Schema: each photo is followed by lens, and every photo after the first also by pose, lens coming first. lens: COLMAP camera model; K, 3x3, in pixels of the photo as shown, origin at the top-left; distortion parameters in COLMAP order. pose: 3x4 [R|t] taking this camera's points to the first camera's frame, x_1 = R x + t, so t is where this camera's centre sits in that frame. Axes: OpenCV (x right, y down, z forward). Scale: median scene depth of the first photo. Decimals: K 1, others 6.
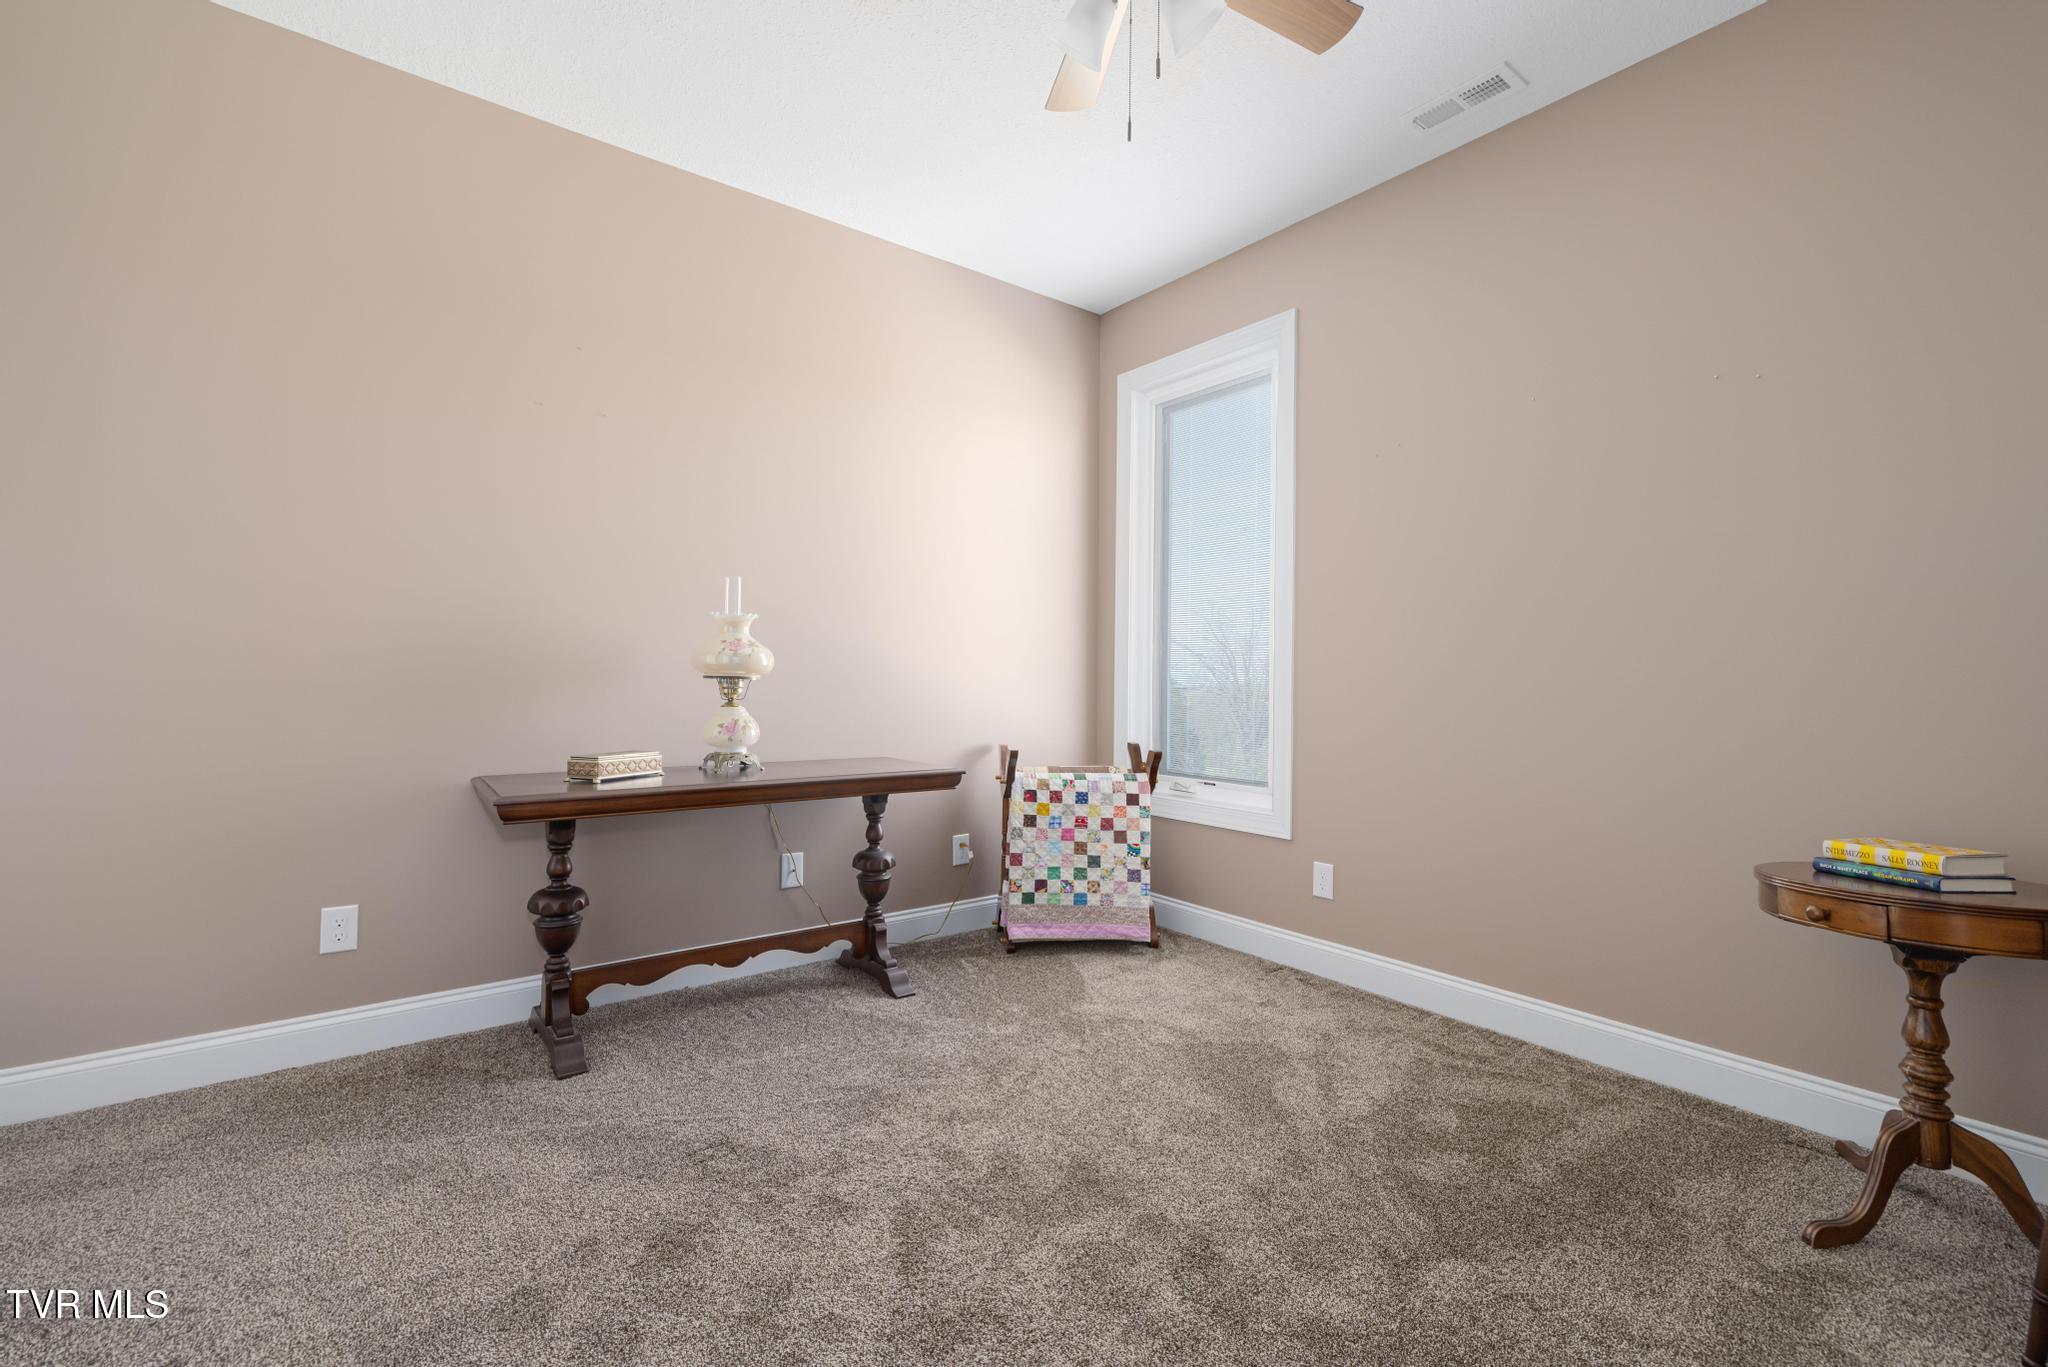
lens RADIAL K [[871.8, 0, 1027.1], [0, 871.8, 685.8], [0, 0, 1]] dist [-0.001943, -0.000409]
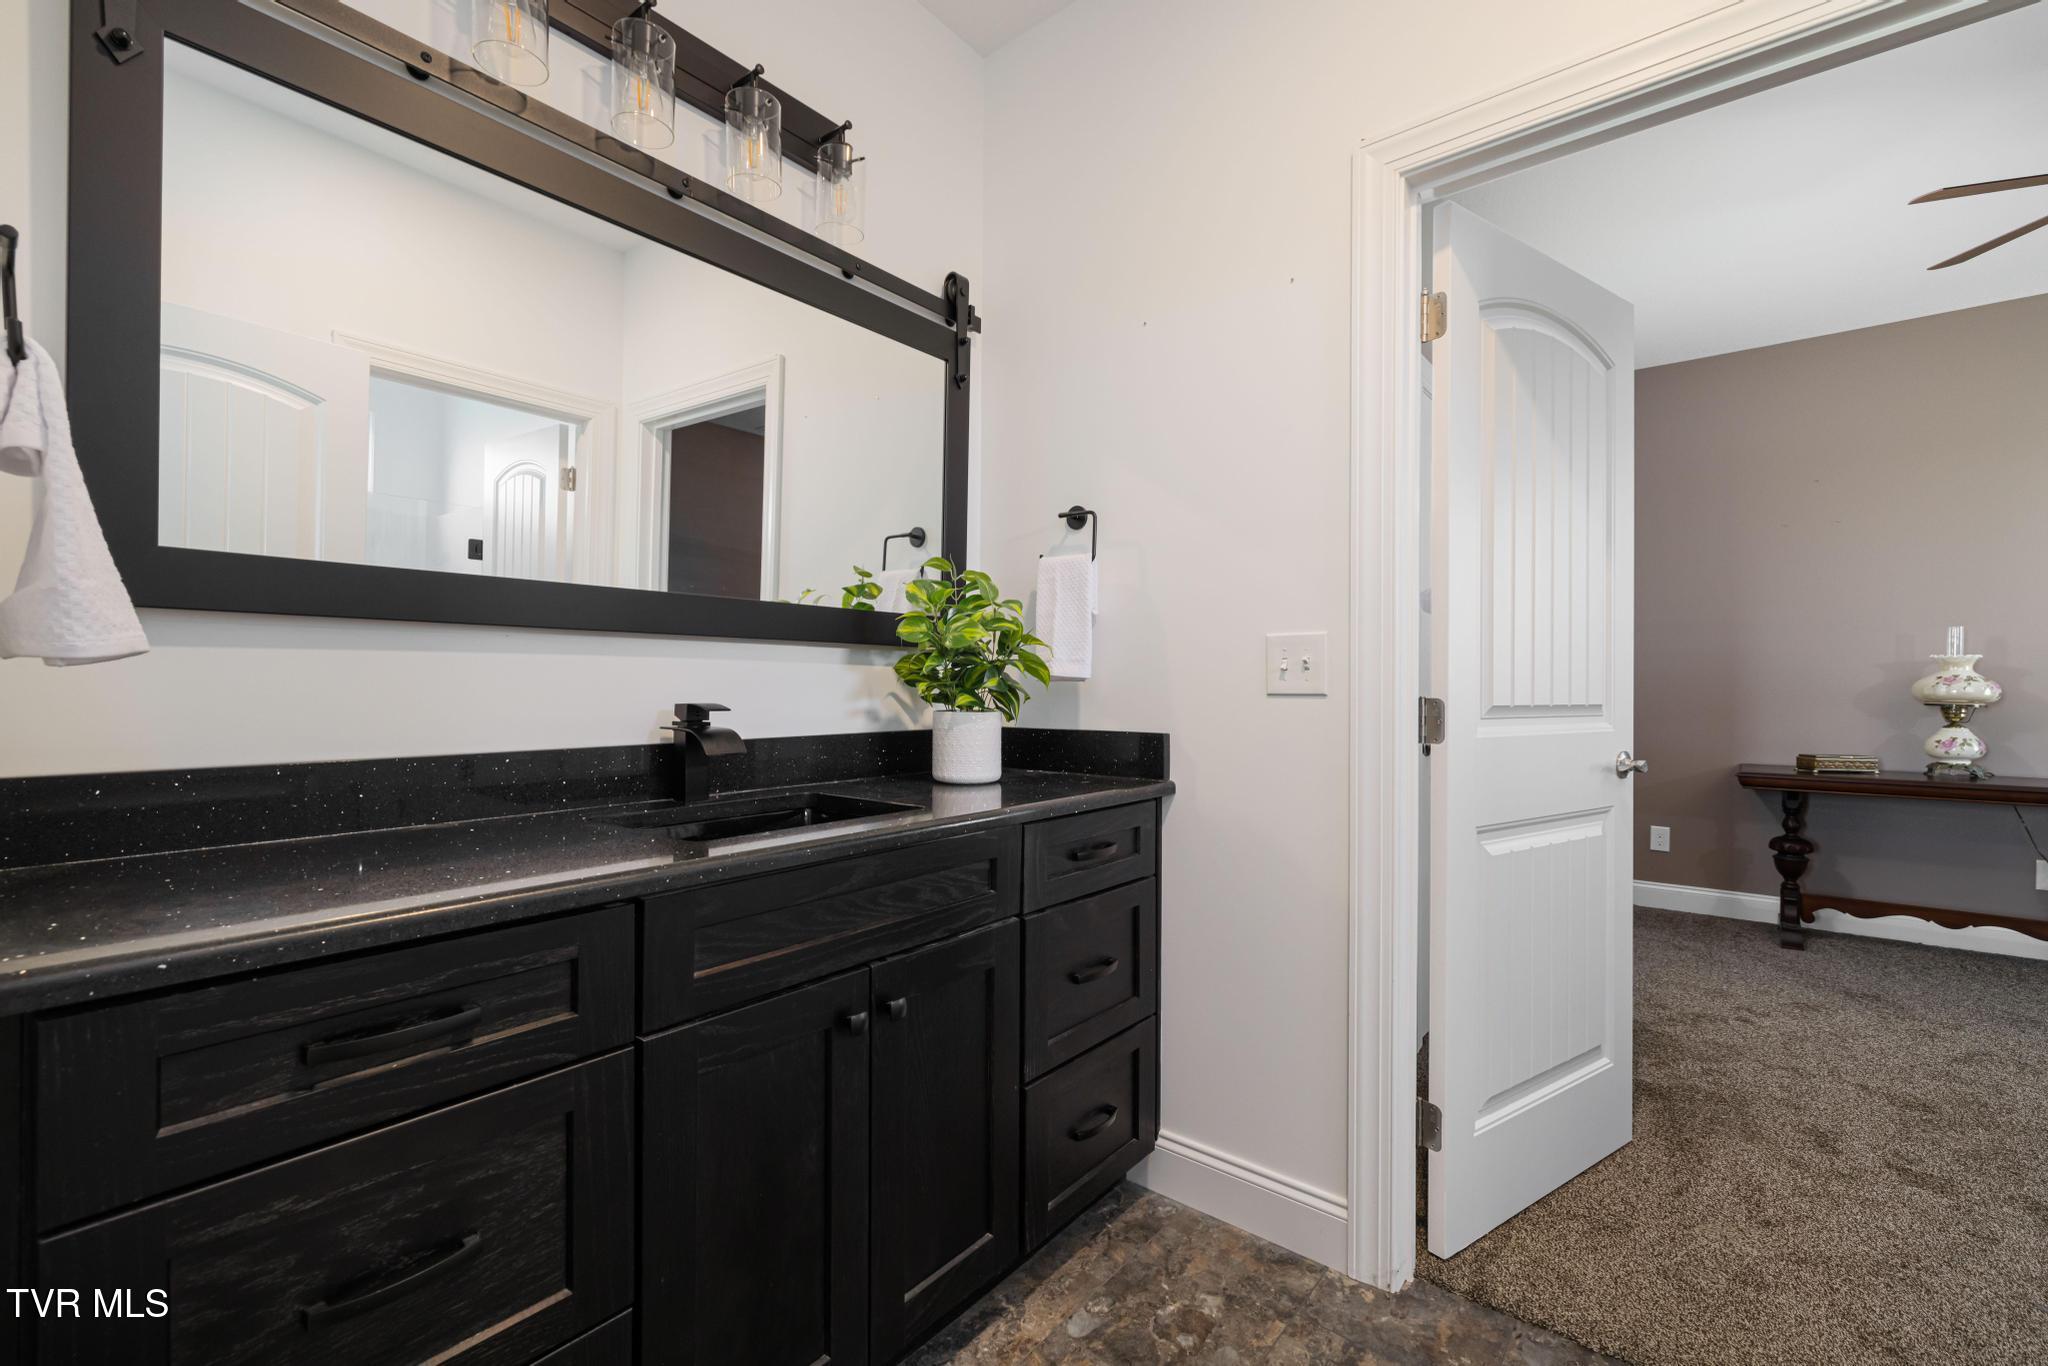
lens RADIAL K [[871.8, 0, 1027.1], [0, 871.8, 685.3], [0, 0, 1]] dist [-0.001943, -0.000409]
pose [[0.225080, -0.009184, -0.974297, 0.687299], [-0.009978, 0.999881, -0.011730, -0.011371], [0.974289, 0.012362, 0.224961, -0.705873]]
